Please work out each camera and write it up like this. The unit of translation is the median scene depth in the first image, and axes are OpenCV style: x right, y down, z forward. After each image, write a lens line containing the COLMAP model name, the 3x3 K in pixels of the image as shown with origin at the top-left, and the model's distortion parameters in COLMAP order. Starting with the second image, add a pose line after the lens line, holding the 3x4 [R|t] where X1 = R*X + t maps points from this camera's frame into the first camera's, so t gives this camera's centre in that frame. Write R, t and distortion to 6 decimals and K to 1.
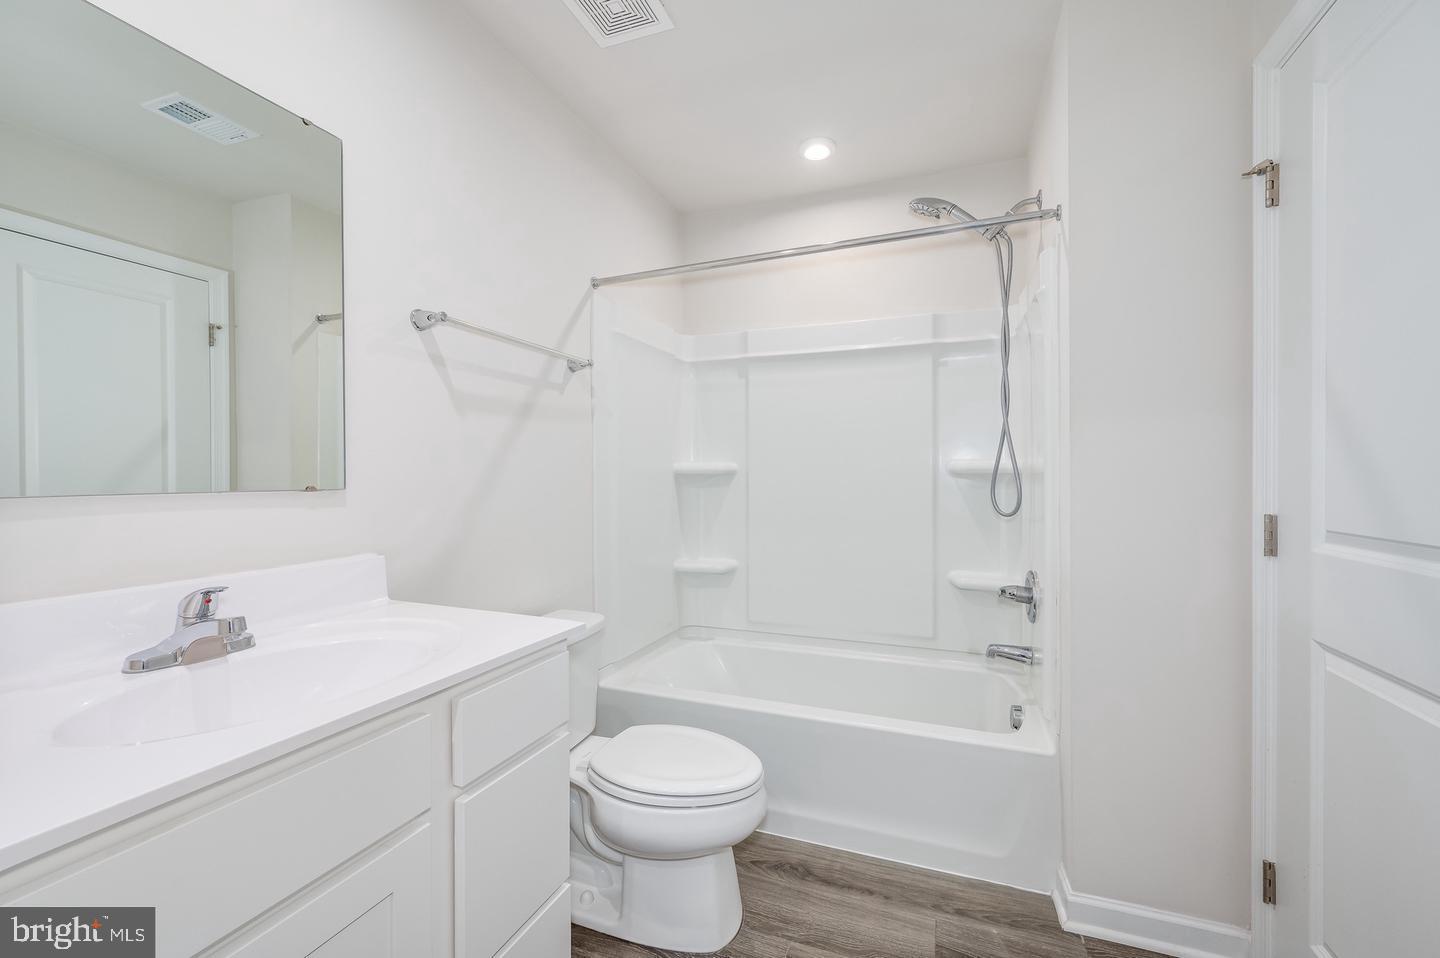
lens RADIAL K [[603.6, 0, 720.0], [0, 603.6, 479.0], [0, 0, 1]] dist [0.000038, -0.000027]
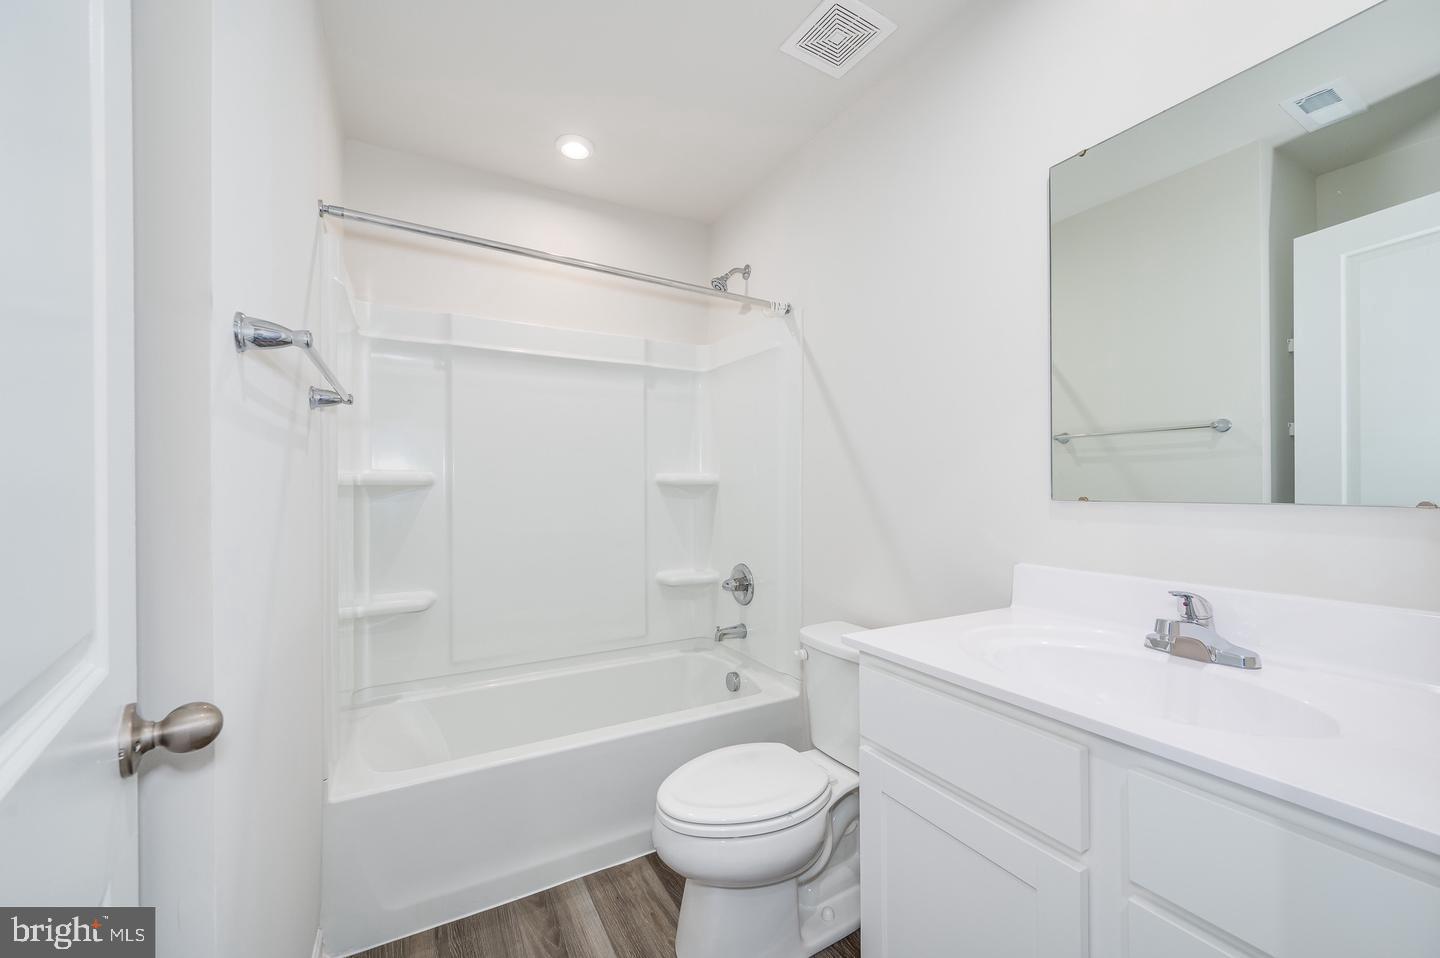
lens RADIAL K [[603.6, 0, 720.0], [0, 603.6, 479.0], [0, 0, 1]] dist [0.000038, -0.000027]
pose [[0.615367, 0.007020, 0.788209, -0.422793], [0.007009, 0.999872, -0.014377, -0.002192], [-0.788209, 0.014372, 0.615239, 0.219549]]
